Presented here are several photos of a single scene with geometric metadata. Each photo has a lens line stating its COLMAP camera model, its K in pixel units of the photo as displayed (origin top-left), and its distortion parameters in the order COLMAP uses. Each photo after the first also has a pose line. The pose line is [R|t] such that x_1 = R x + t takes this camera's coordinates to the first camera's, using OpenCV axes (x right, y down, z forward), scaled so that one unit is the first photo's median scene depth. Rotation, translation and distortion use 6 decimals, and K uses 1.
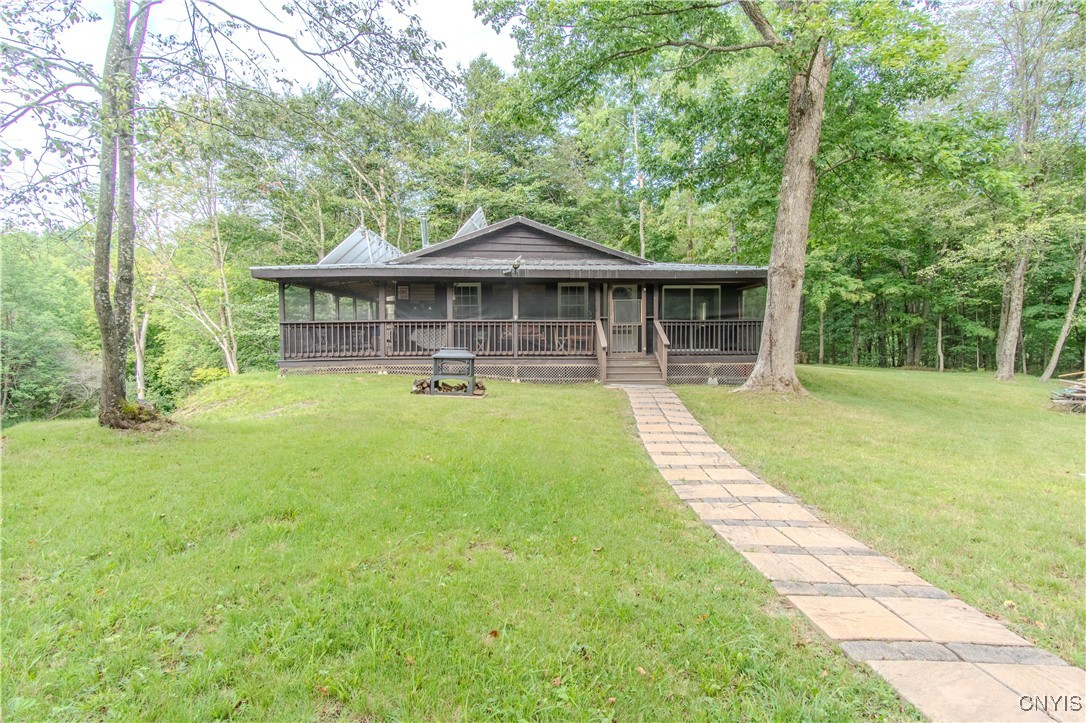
lens RADIAL K [[594.5, 0, 543.0], [0, 594.5, 361.5], [0, 0, 1]] dist [-0.000979, -0.000358]
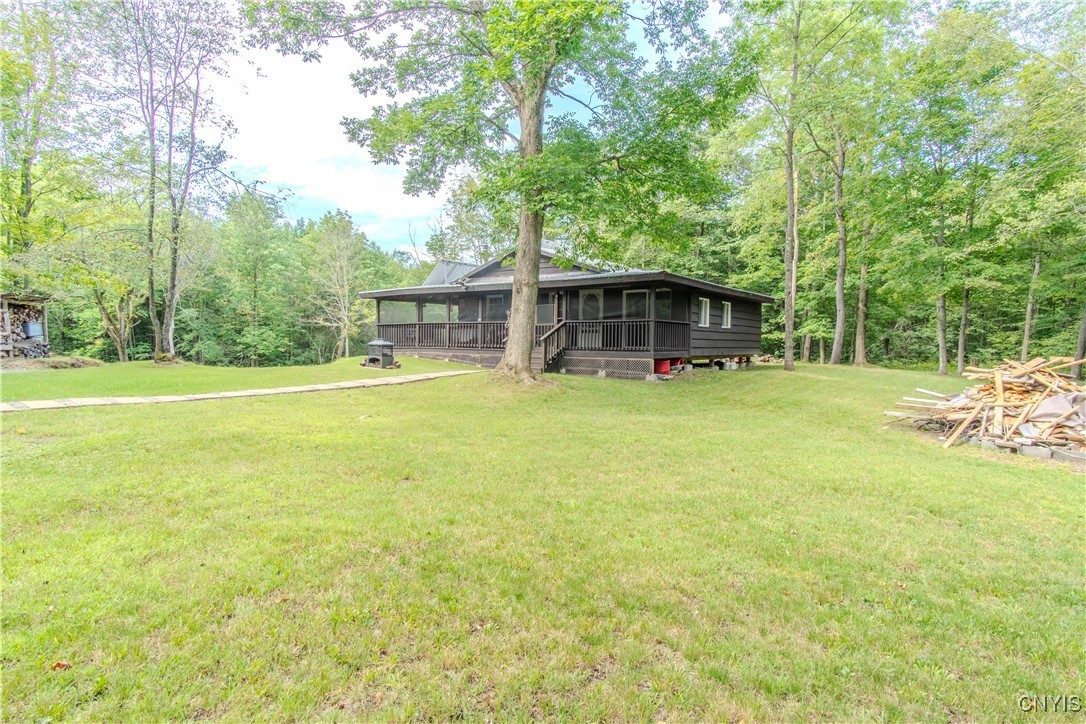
lens RADIAL K [[594.5, 0, 543.0], [0, 594.5, 362.0], [0, 0, 1]] dist [-0.000979, -0.000358]
pose [[0.763610, 0.034985, -0.644729, 0.943733], [-0.044882, 0.998992, 0.001050, 0.014947], [0.644116, 0.028135, 0.764410, 0.050357]]
